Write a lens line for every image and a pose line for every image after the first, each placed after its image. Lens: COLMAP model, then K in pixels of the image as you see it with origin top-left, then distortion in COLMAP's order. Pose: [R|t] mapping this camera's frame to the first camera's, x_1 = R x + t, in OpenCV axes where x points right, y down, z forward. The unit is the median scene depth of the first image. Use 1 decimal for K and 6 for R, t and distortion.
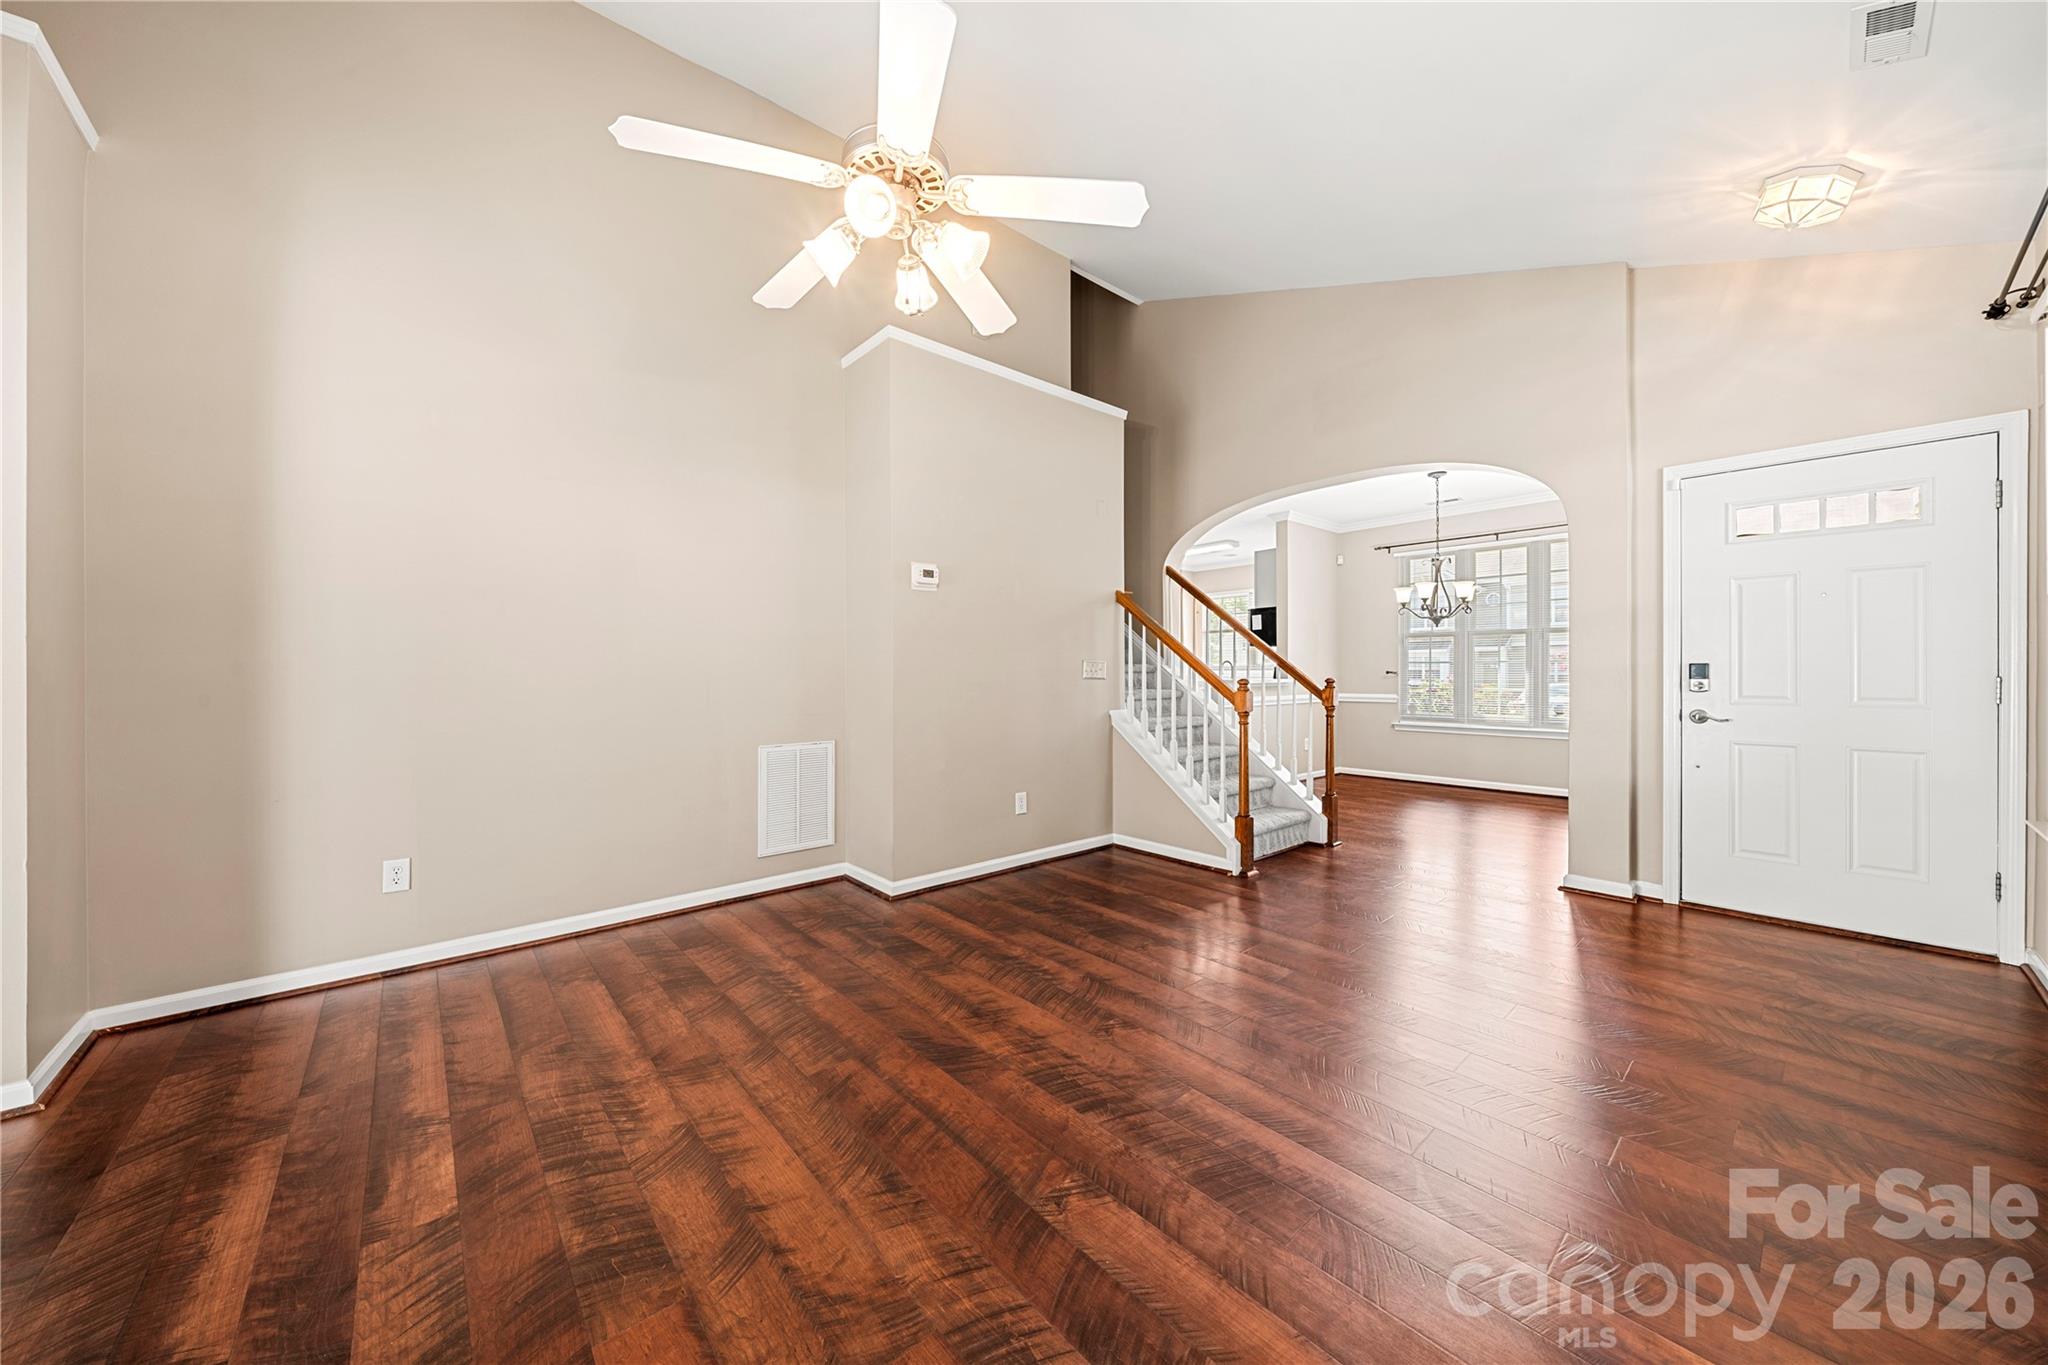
lens RADIAL K [[711.0, 0, 1014.7], [0, 711.0, 667.2], [0, 0, 1]] dist [-0.008815, 0.000138]
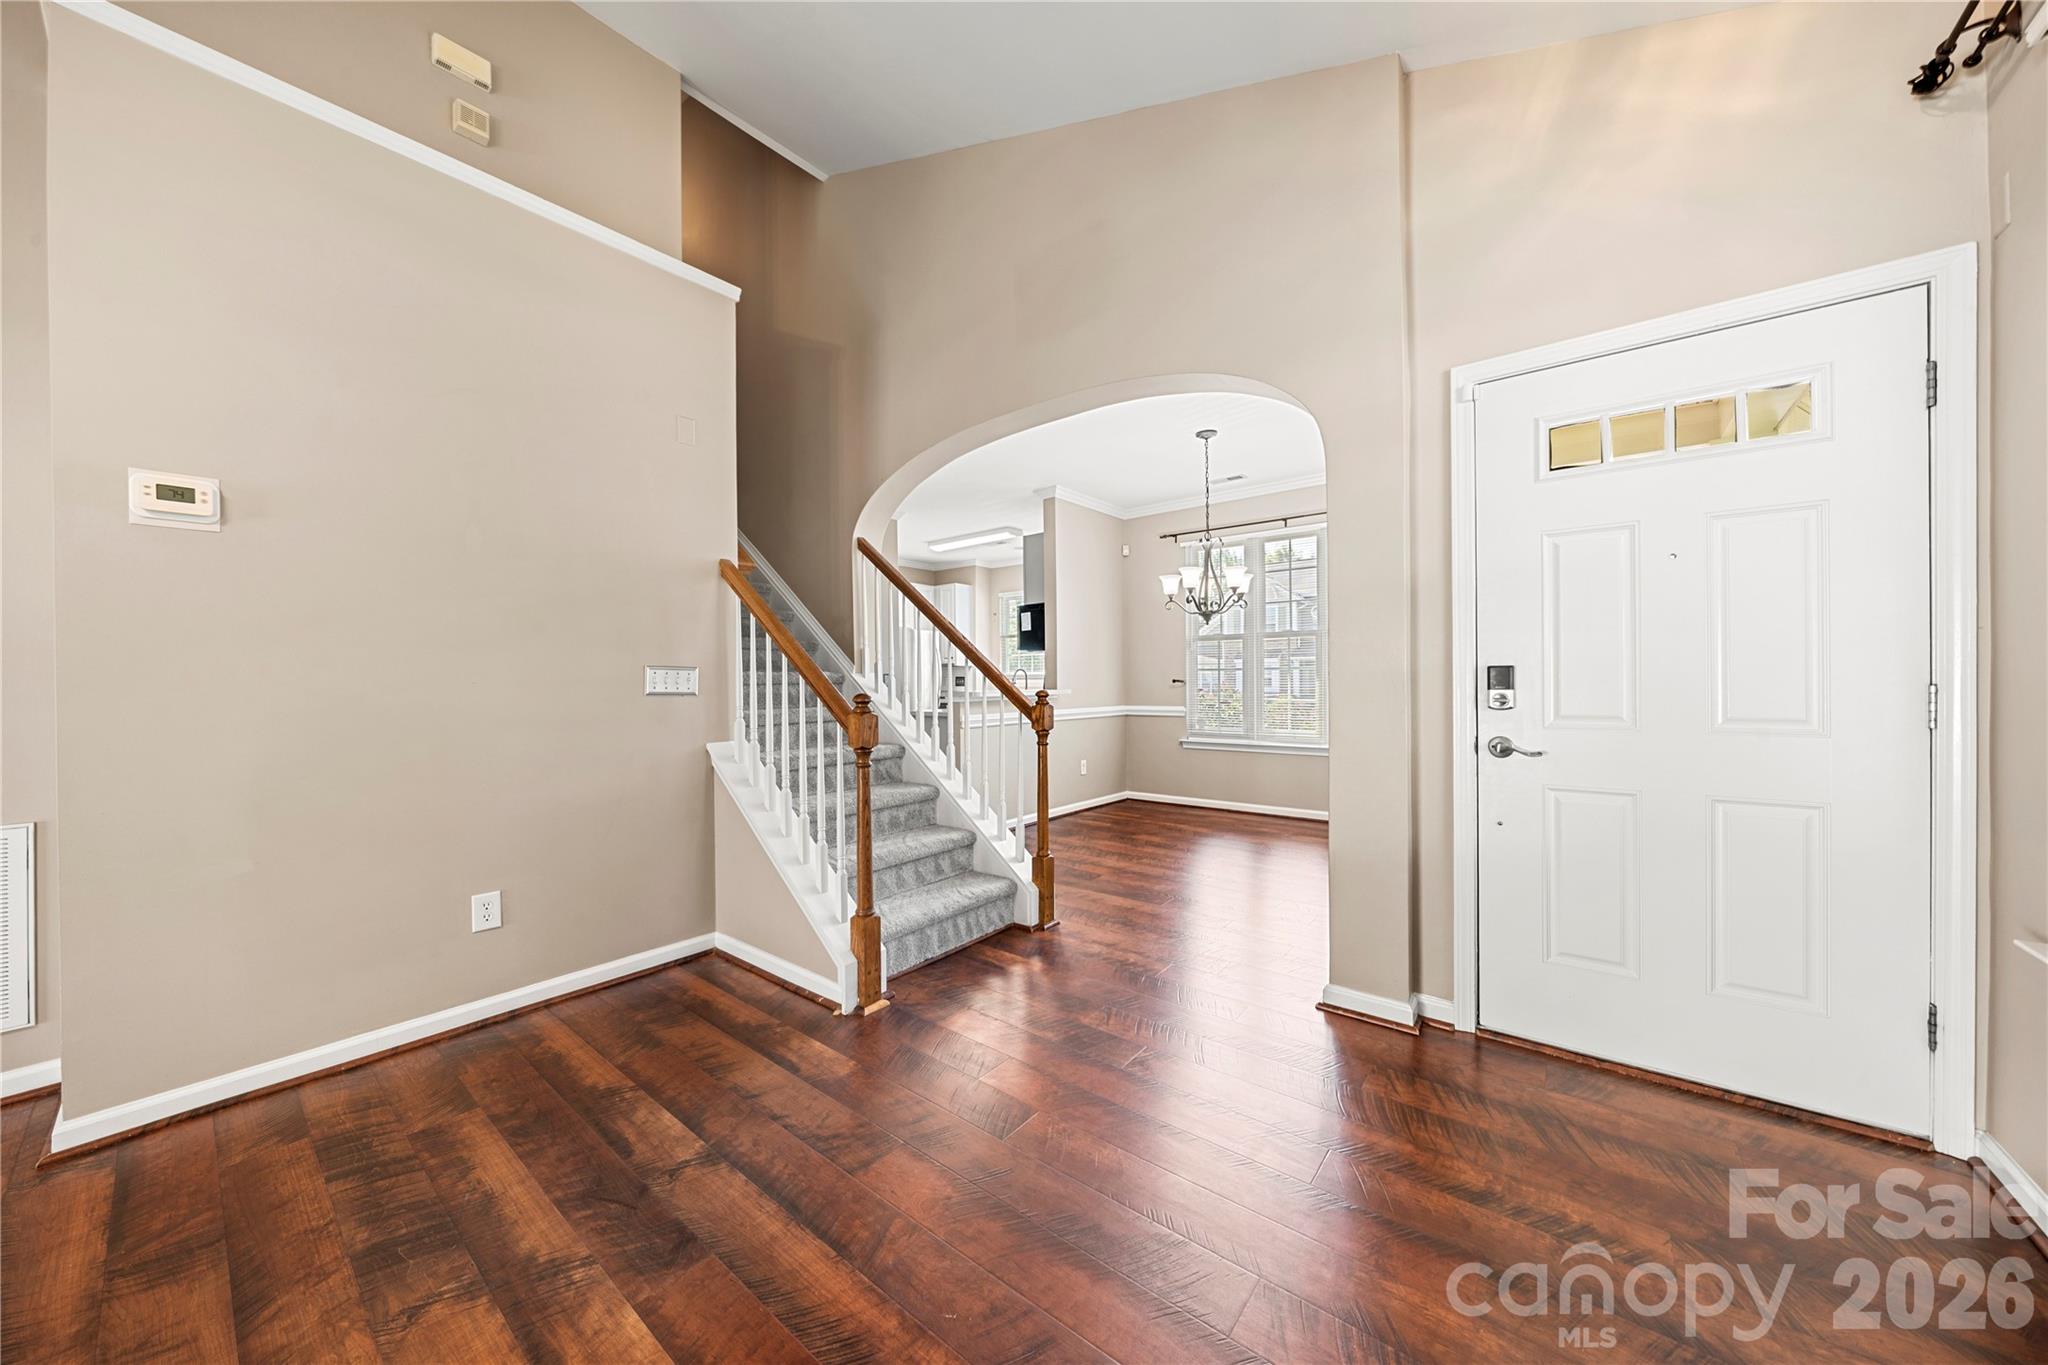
lens RADIAL K [[711.0, 0, 1010.0], [0, 711.0, 675.5], [0, 0, 1]] dist [-0.008815, 0.000138]
pose [[0.983271, -0.005549, 0.182064, 0.395797], [0.005767, 0.999983, -0.000670, 0.001407], [-0.182057, 0.001709, 0.983286, 0.428725]]
